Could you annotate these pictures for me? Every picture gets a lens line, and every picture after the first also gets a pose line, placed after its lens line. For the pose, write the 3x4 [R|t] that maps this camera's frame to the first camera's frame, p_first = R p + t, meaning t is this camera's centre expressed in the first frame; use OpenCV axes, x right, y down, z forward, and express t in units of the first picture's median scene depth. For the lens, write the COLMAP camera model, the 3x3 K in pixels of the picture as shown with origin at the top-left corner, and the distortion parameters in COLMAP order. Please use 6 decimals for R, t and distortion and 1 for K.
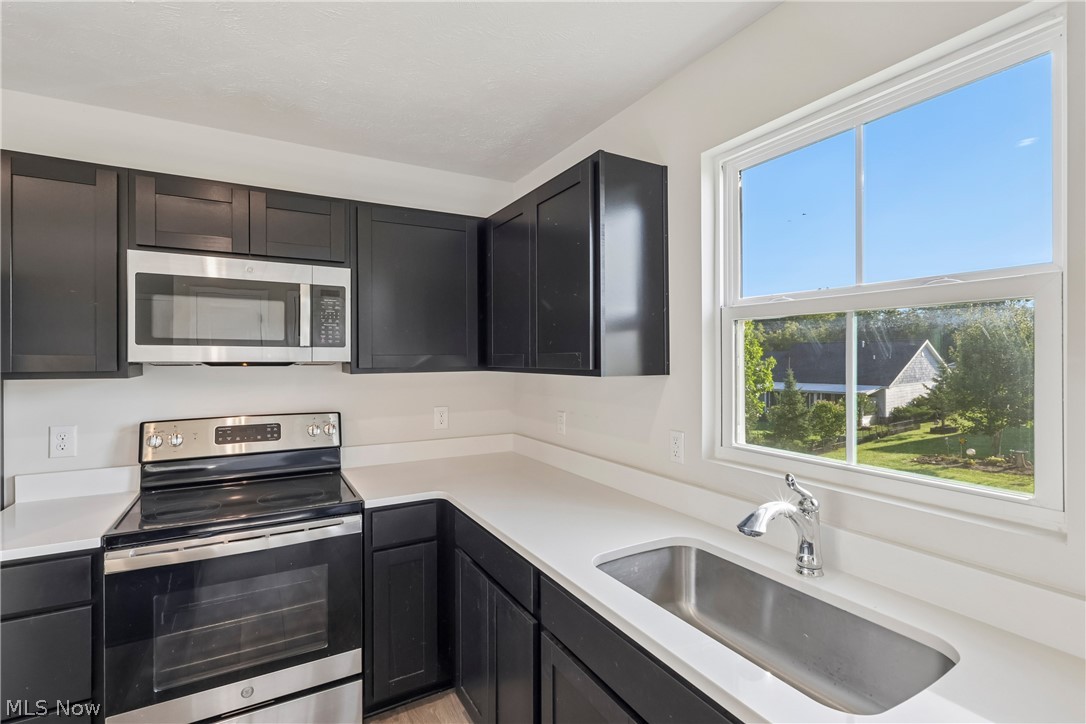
lens RADIAL K [[508.0, 0, 545.4], [0, 508.0, 357.1], [0, 0, 1]] dist [0.005035, 0.000886]
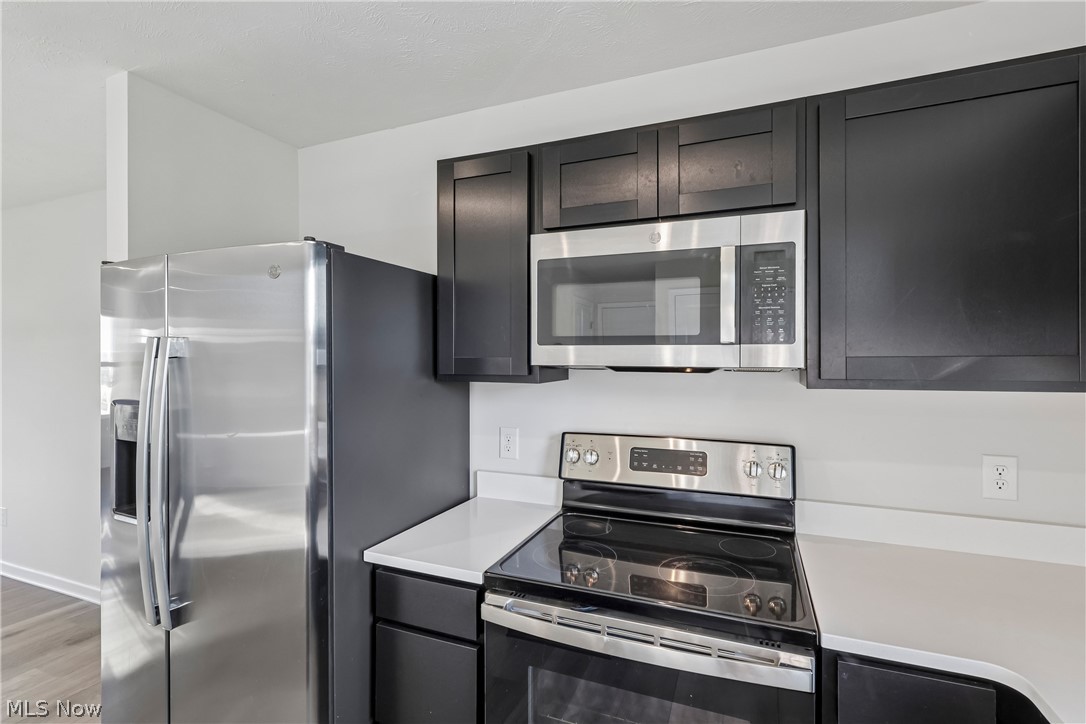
lens RADIAL K [[508.0, 0, 544.6], [0, 508.0, 360.0], [0, 0, 1]] dist [0.005035, 0.000886]
pose [[0.617505, 0.001511, -0.786566, -0.107218], [-0.001999, 0.999998, 0.000352, 0.000189], [0.786565, 0.001355, 0.617506, 0.408232]]
